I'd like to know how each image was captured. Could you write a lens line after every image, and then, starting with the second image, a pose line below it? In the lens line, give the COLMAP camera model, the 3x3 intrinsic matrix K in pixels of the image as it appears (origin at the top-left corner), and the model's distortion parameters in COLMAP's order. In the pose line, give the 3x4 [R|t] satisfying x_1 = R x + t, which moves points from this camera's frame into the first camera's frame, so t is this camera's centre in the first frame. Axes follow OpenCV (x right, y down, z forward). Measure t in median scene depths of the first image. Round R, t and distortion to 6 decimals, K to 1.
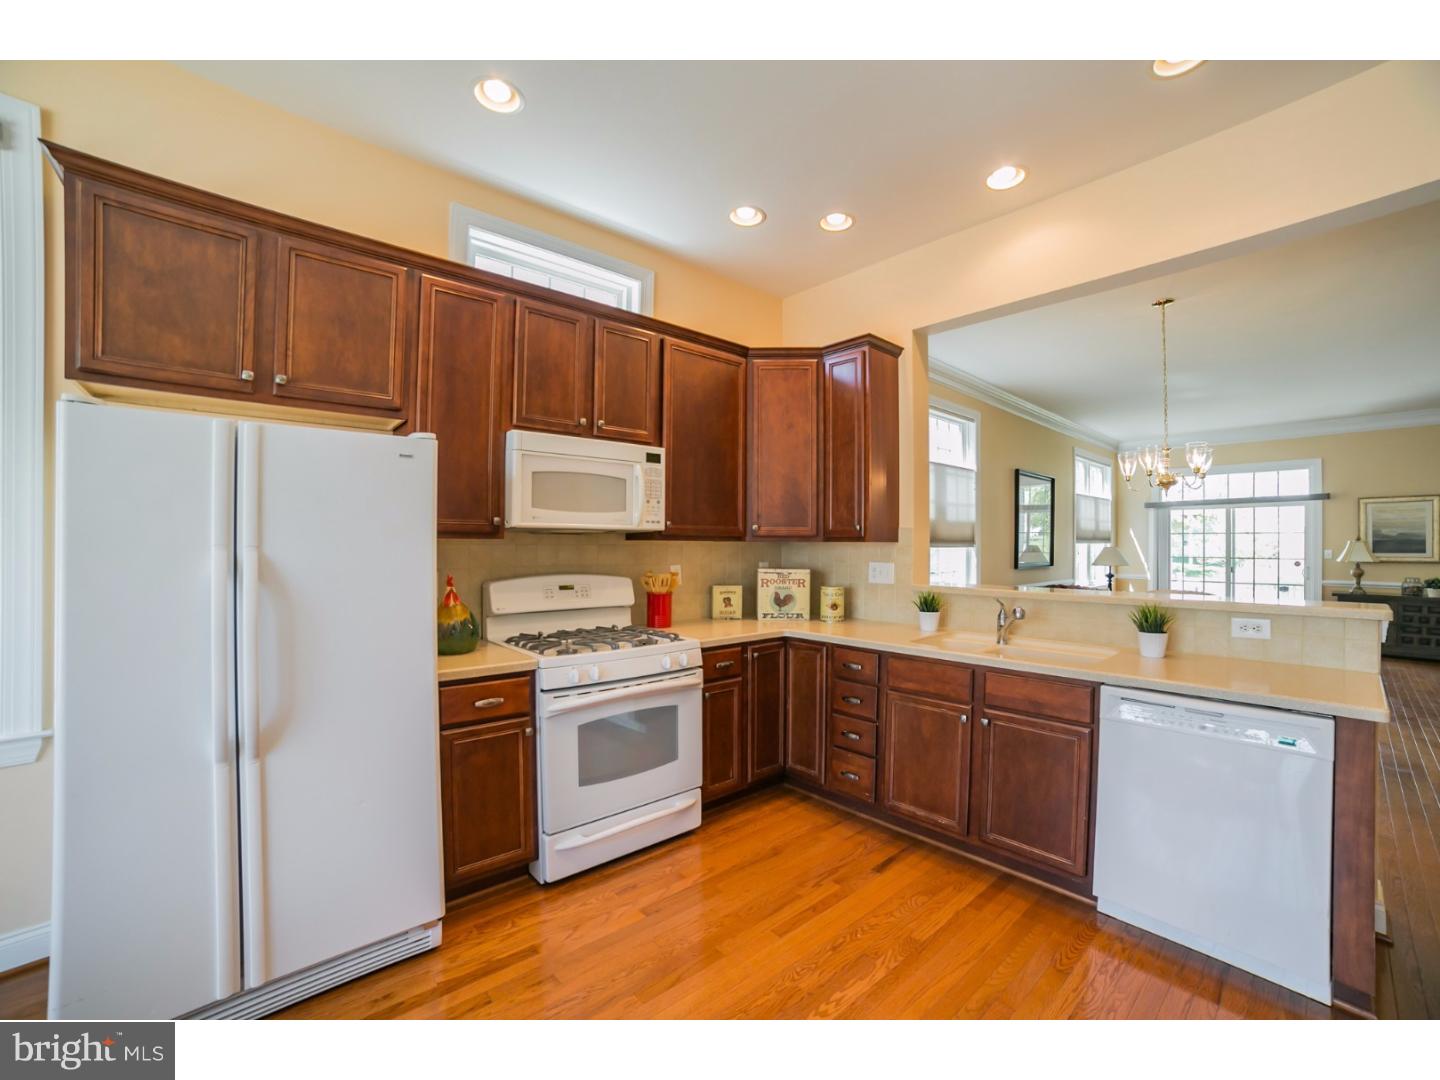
lens RADIAL K [[584.7, 0, 714.1], [0, 584.7, 547.6], [0, 0, 1]] dist [-0.063445, 0.016367]
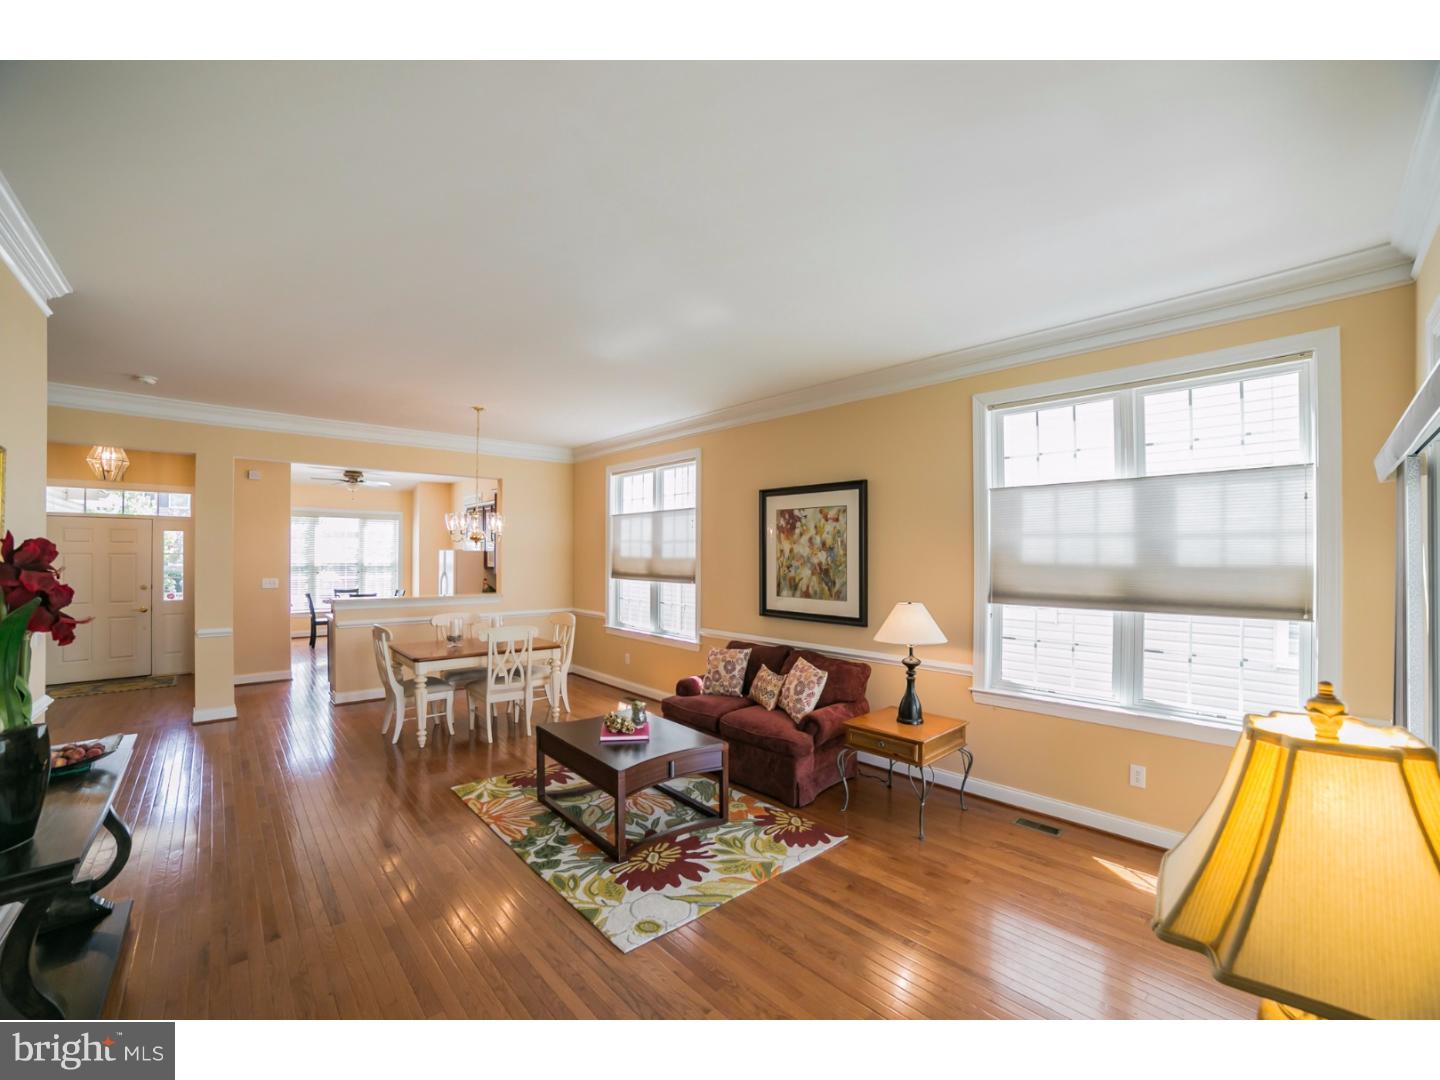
lens RADIAL K [[584.7, 0, 714.1], [0, 584.7, 547.6], [0, 0, 1]] dist [-0.063445, 0.016367]
pose [[-0.008881, -0.024279, -0.999666, 1.192515], [-0.017035, 0.999564, -0.024125, -0.031900], [0.999815, 0.016815, -0.009291, 0.840698]]
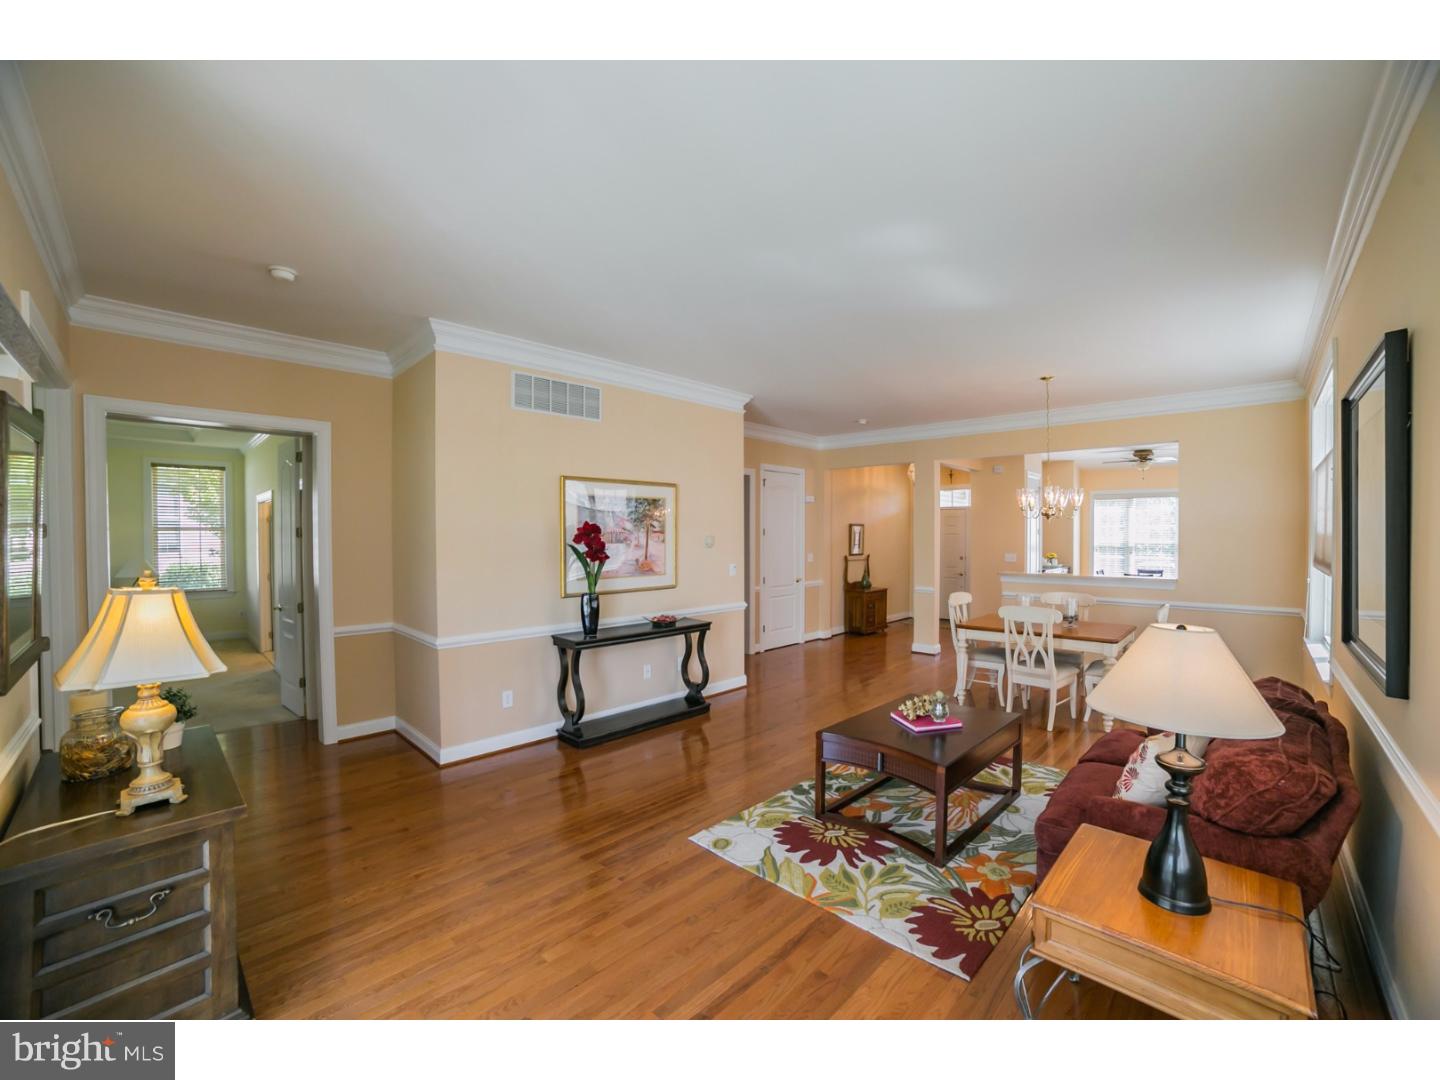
lens RADIAL K [[570.3, 0, 762.1], [0, 570.3, 546.6], [0, 0, 1]] dist [-0.051179, 0.000181]
pose [[-0.995219, 0.005897, -0.097493, 0.861755], [0.004251, 0.999845, 0.017080, -0.029894], [0.097579, 0.016584, -0.995090, 1.190634]]
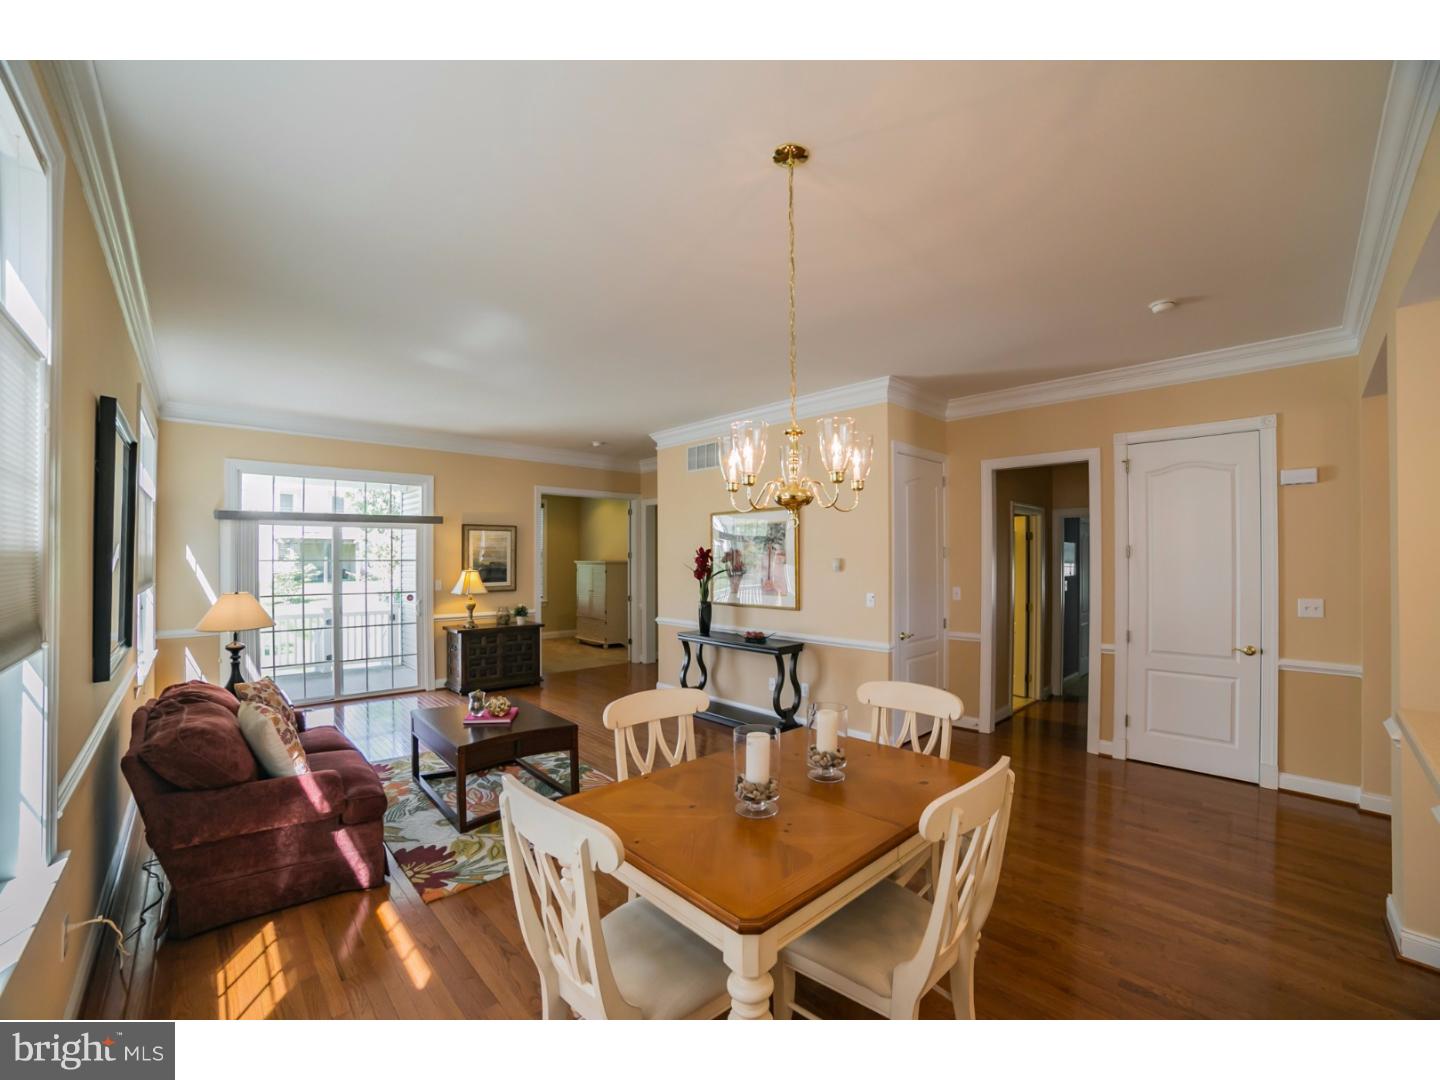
lens RADIAL K [[601.2, 0, 720.7], [0, 601.2, 556.0], [0, 0, 1]] dist [-0.052392, -0.000038]
pose [[-0.040093, 0.001420, 0.999195, 0.137716], [0.000177, 0.999999, -0.001414, -0.033152], [-0.999196, 0.000121, -0.040093, 0.578377]]
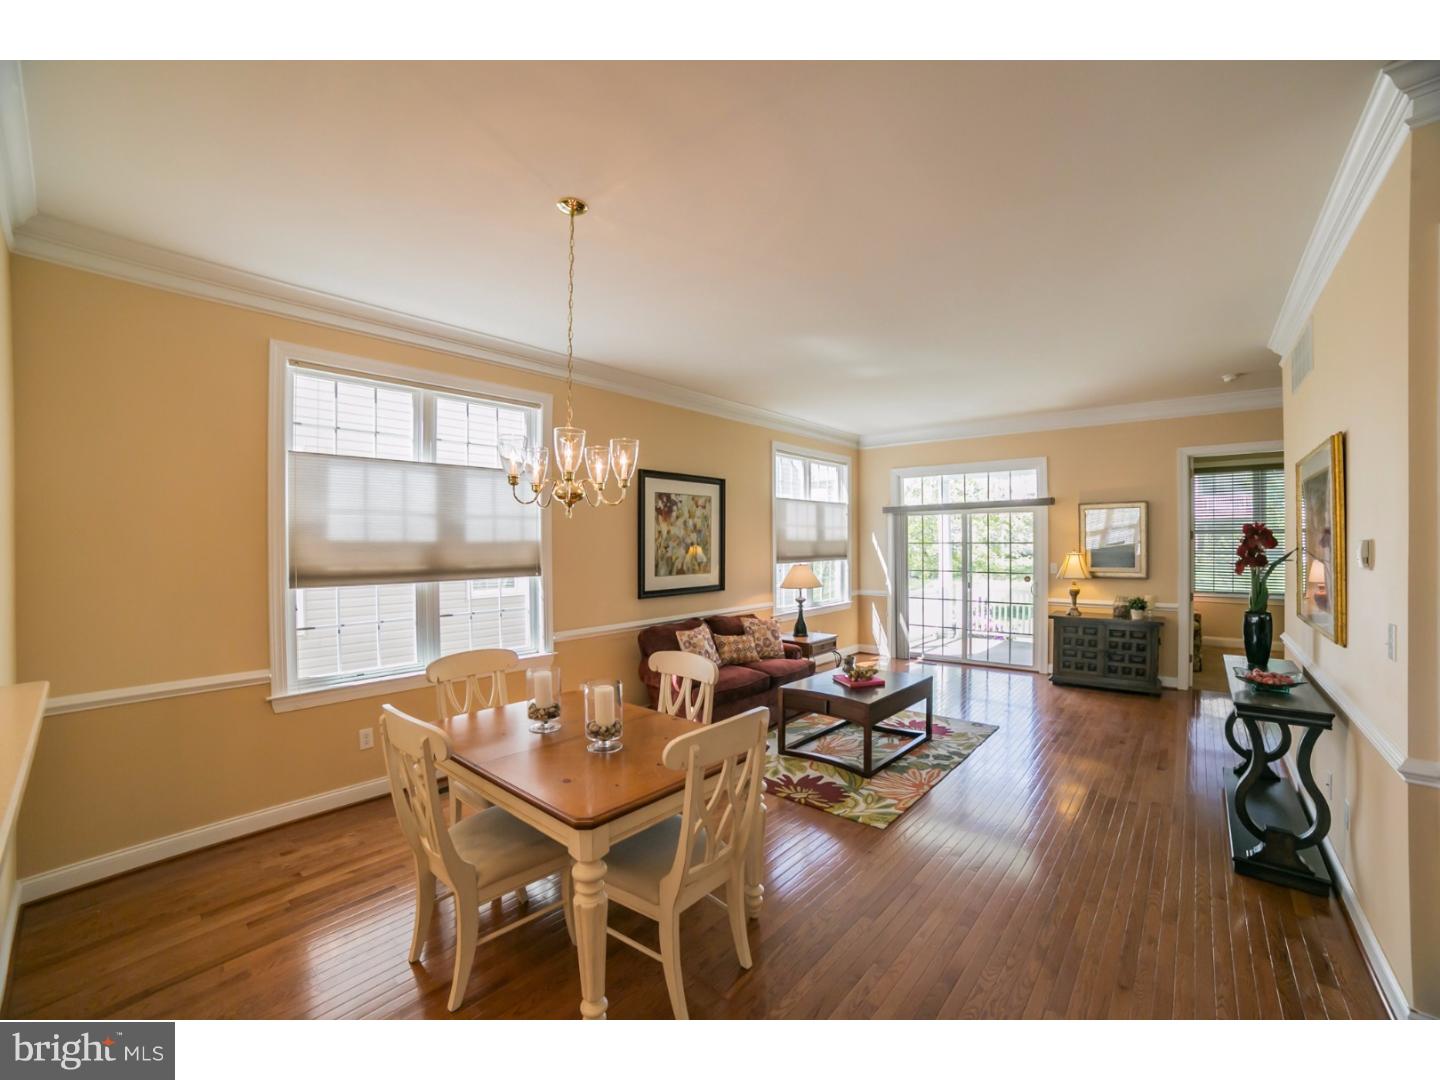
lens RADIAL K [[608.0, 0, 736.0], [0, 608.0, 538.2], [0, 0, 1]] dist [-0.074103, 0.000062]
pose [[0.987541, -0.007844, 0.157165, 0.468574], [0.008635, 0.999953, -0.004348, -0.034642], [-0.157124, 0.005651, 0.987563, 0.158088]]
